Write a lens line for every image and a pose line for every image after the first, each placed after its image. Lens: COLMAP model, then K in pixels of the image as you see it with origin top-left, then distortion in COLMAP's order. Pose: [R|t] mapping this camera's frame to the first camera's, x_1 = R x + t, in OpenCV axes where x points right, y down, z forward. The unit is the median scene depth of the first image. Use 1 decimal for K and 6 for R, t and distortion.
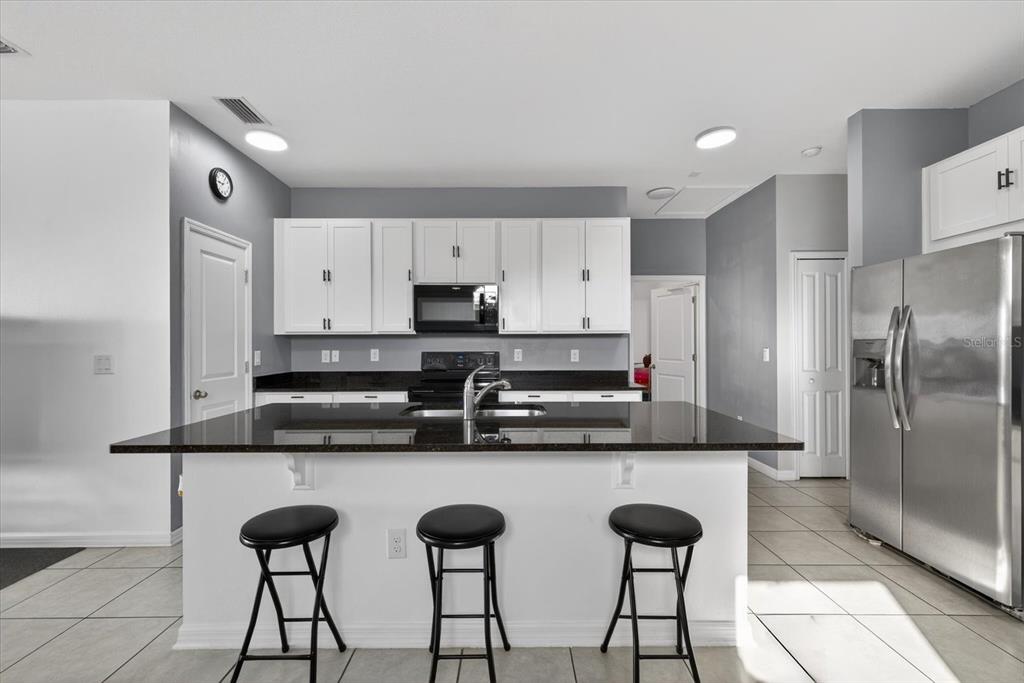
lens RADIAL K [[426.4, 0, 512.0], [0, 426.4, 341.5], [0, 0, 1]] dist [0.008383, 0.000014]
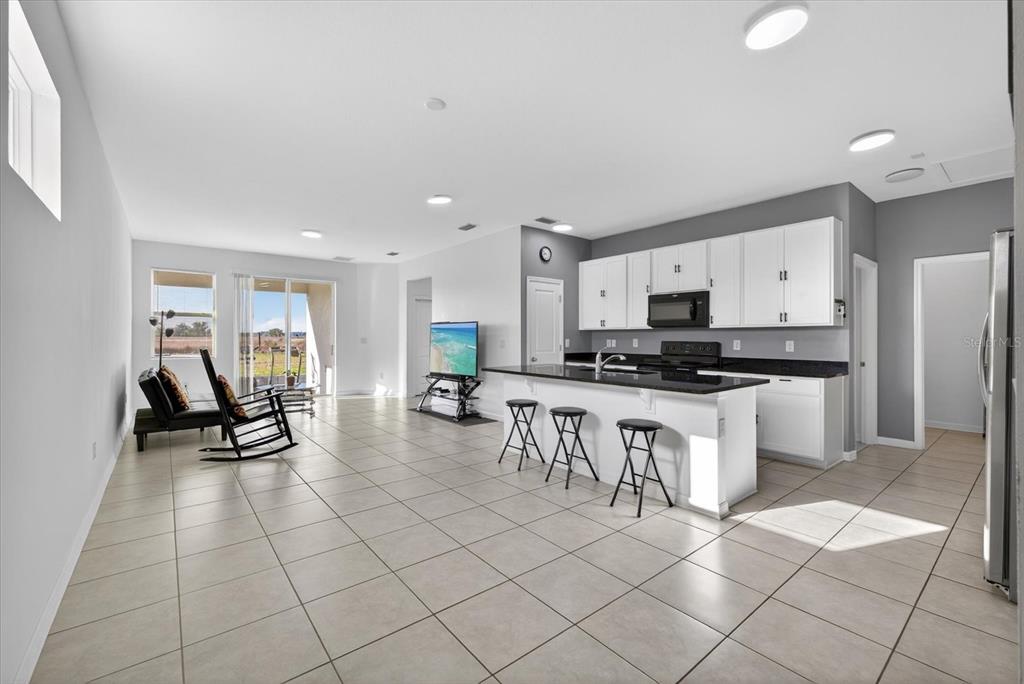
lens RADIAL K [[435.6, 0, 508.3], [0, 435.6, 336.9], [0, 0, 1]] dist [0.005449, -0.000006]
pose [[0.617469, 0.003347, -0.786588, 0.649781], [-0.000890, 0.999993, 0.003556, 0.005748], [0.786594, -0.001496, 0.617468, -0.306488]]
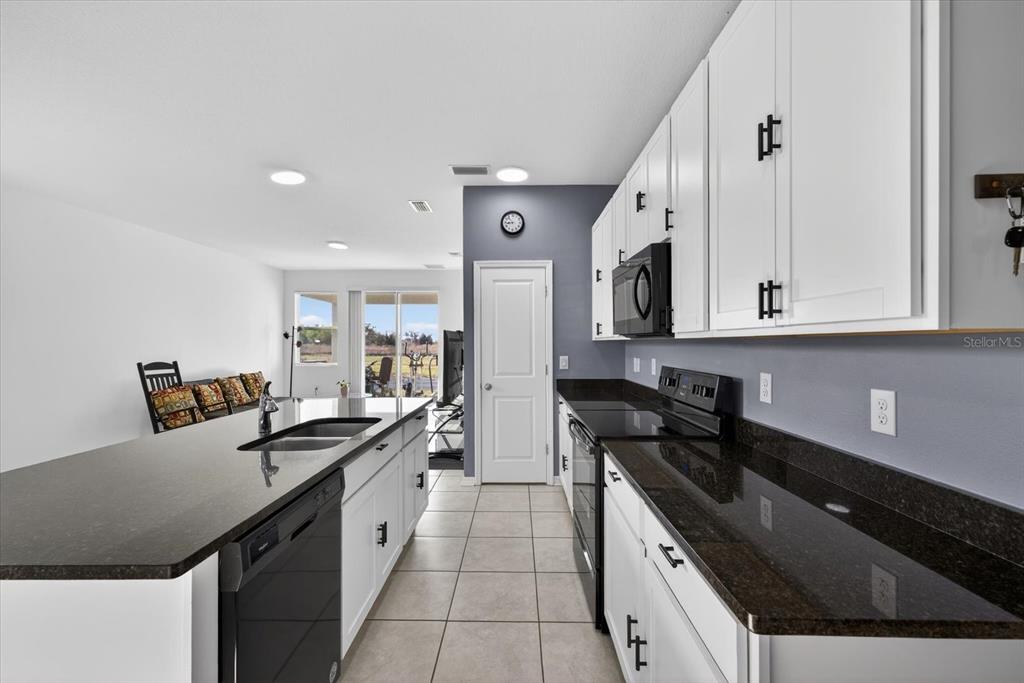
lens RADIAL K [[431.4, 0, 512.0], [0, 431.4, 341.5], [0, 0, 1]] dist [-0.009919, 0.000061]
pose [[-0.023672, 0.001020, -0.999719, 0.484633], [0.003584, 0.999993, 0.000935, -0.015928], [0.999713, -0.003561, -0.023676, 0.838950]]
